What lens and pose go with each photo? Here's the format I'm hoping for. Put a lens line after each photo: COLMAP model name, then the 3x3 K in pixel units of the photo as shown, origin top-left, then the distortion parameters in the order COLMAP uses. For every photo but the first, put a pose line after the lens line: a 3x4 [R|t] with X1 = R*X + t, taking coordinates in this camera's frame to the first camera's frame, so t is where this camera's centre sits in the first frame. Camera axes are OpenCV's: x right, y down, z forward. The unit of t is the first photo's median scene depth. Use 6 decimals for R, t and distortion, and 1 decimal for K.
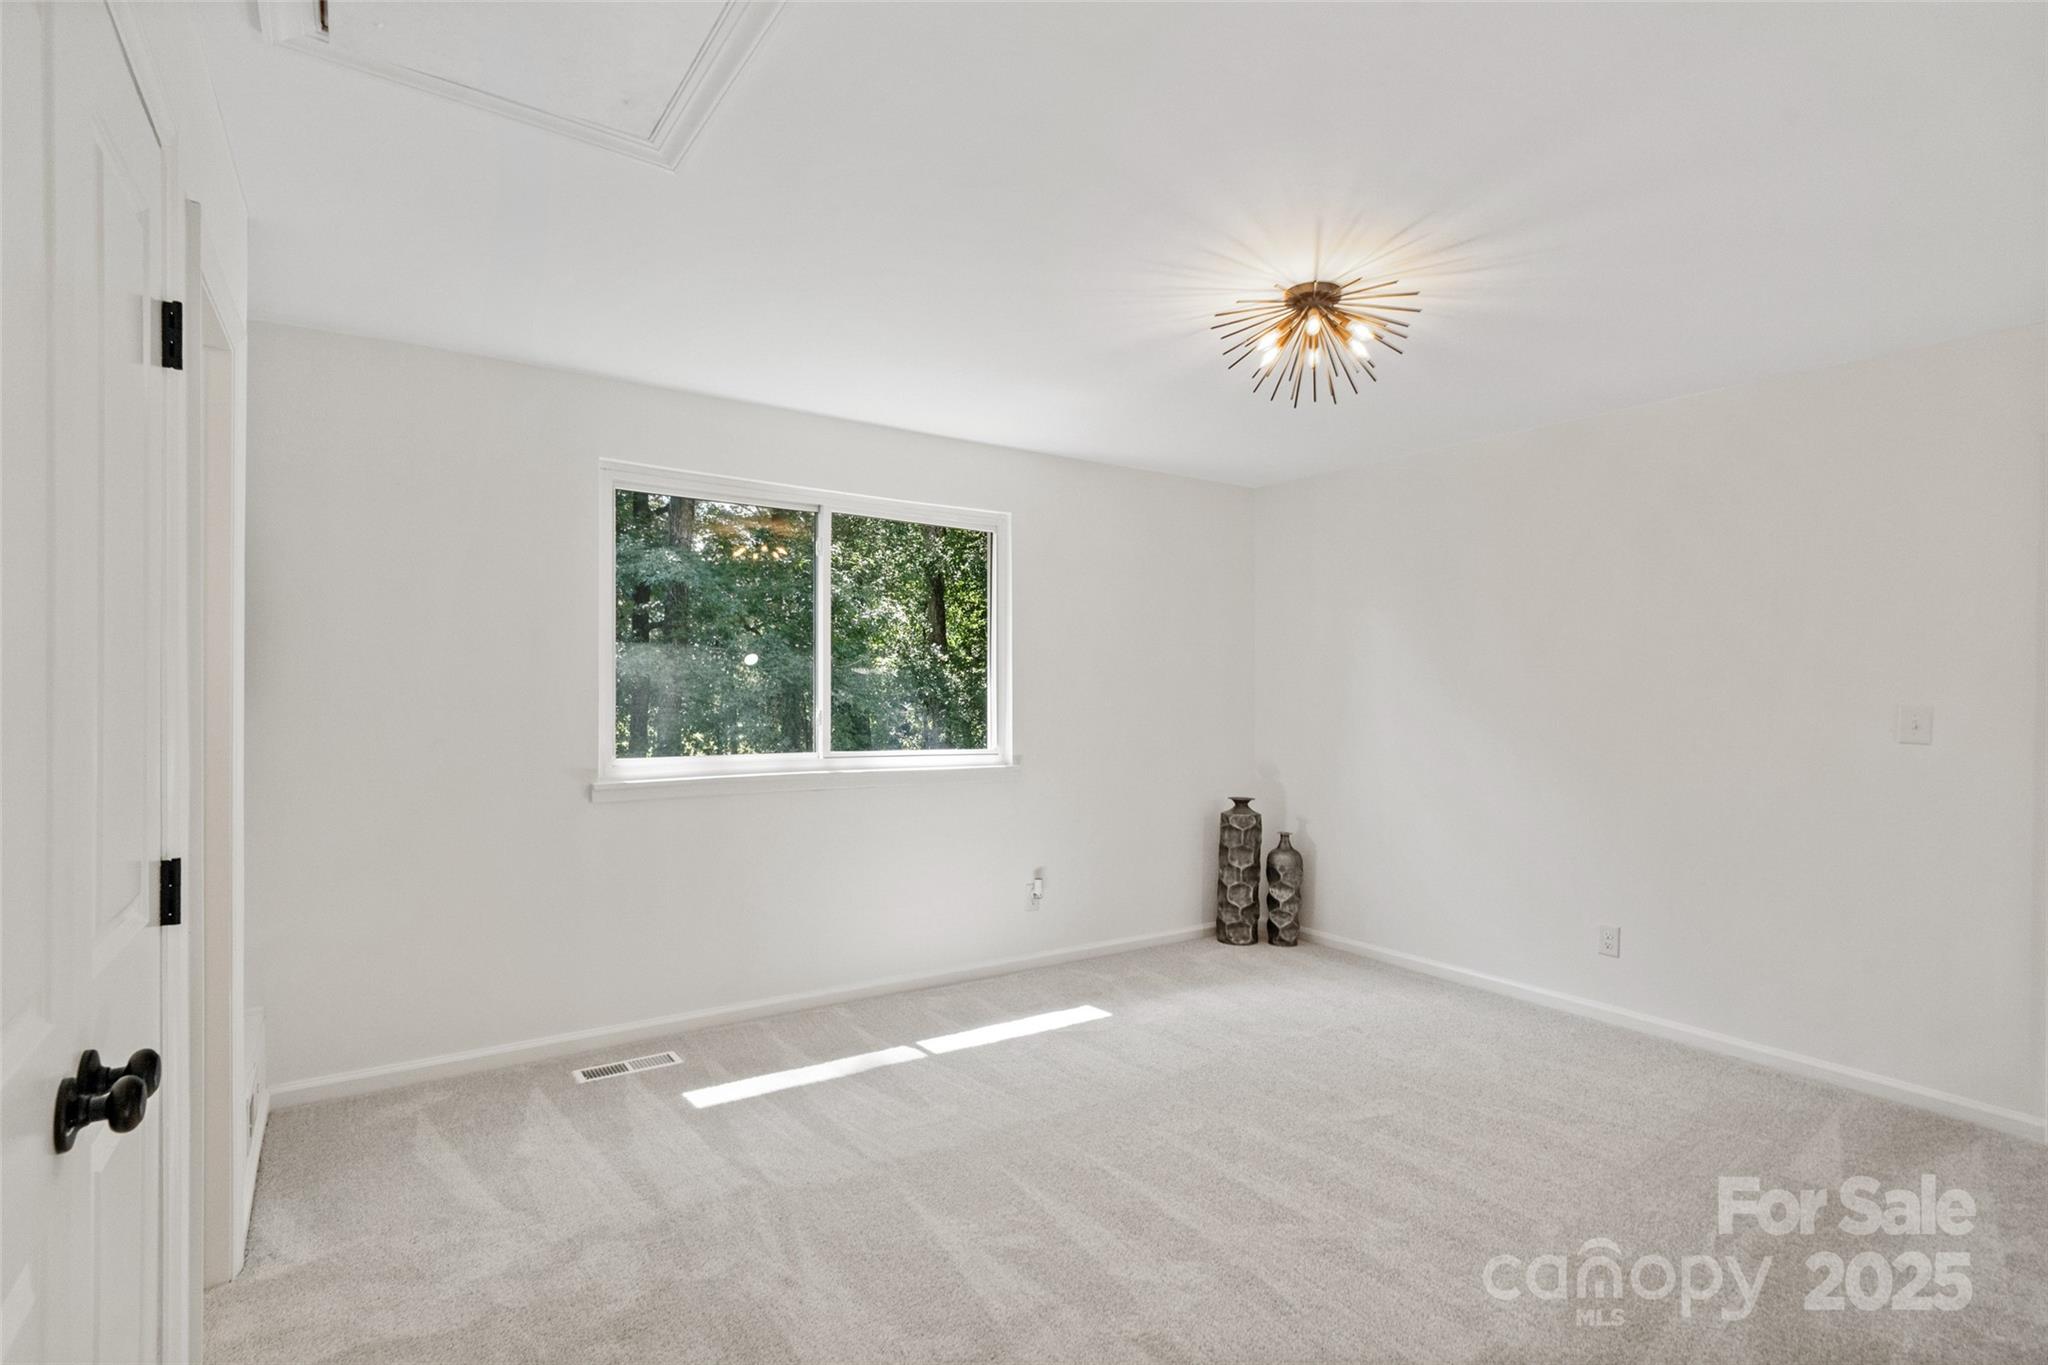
lens RADIAL K [[995.3, 0, 1015.8], [0, 995.3, 662.3], [0, 0, 1]] dist [-0.002645, 0.001022]
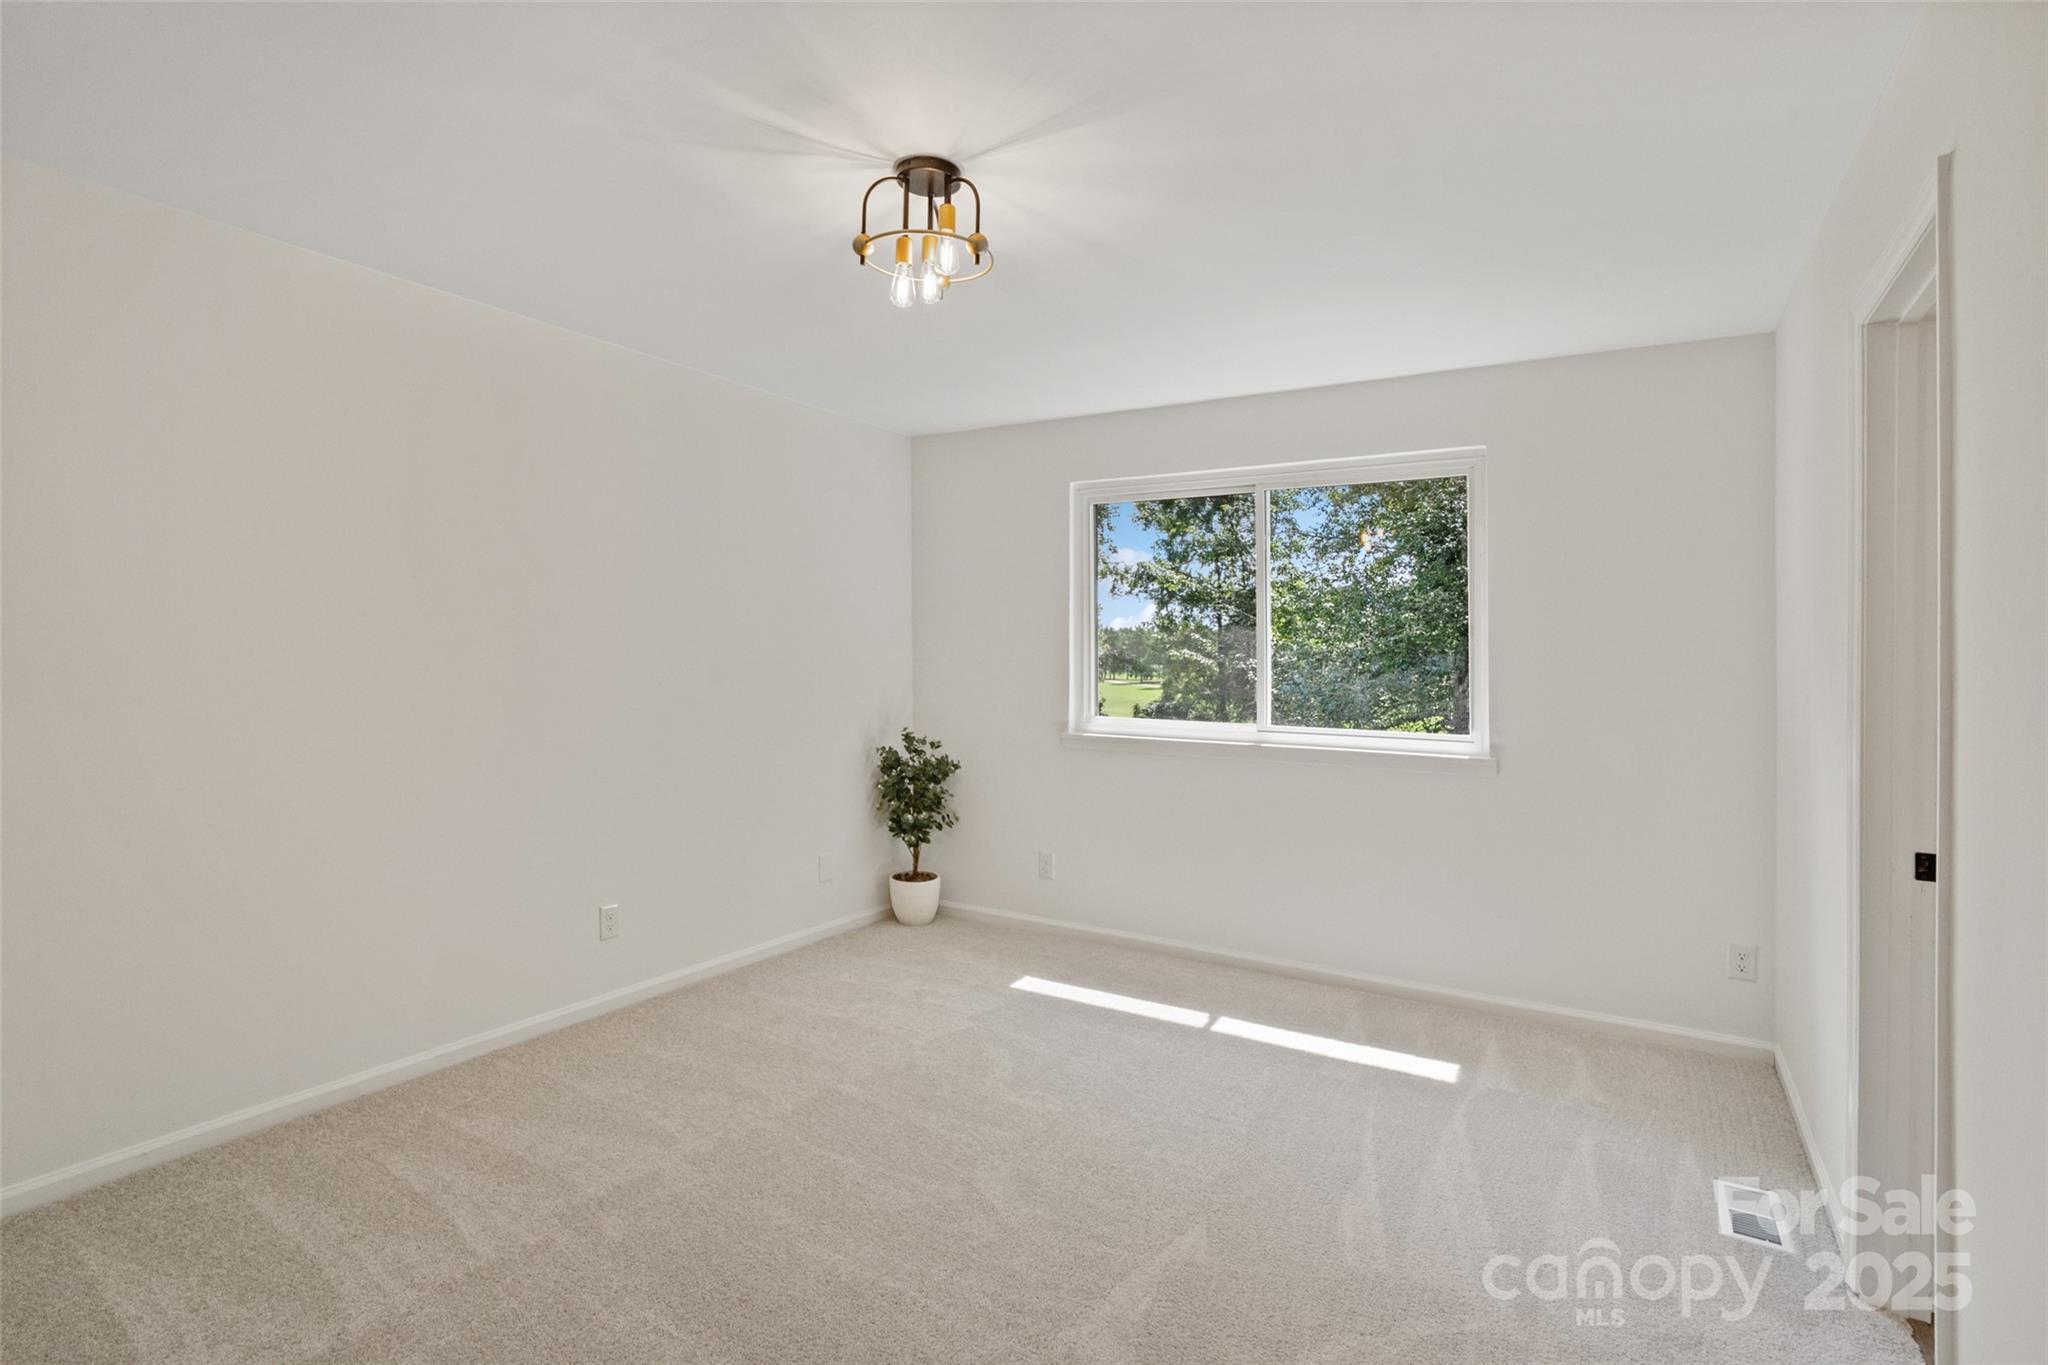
lens RADIAL K [[995.3, 0, 1015.8], [0, 995.3, 662.3], [0, 0, 1]] dist [-0.002645, 0.001022]
pose [[0.395664, 0.003780, -0.918388, 0.656314], [0.026736, 0.999520, 0.015632, 0.004829], [0.918006, -0.030739, 0.395373, 0.380581]]
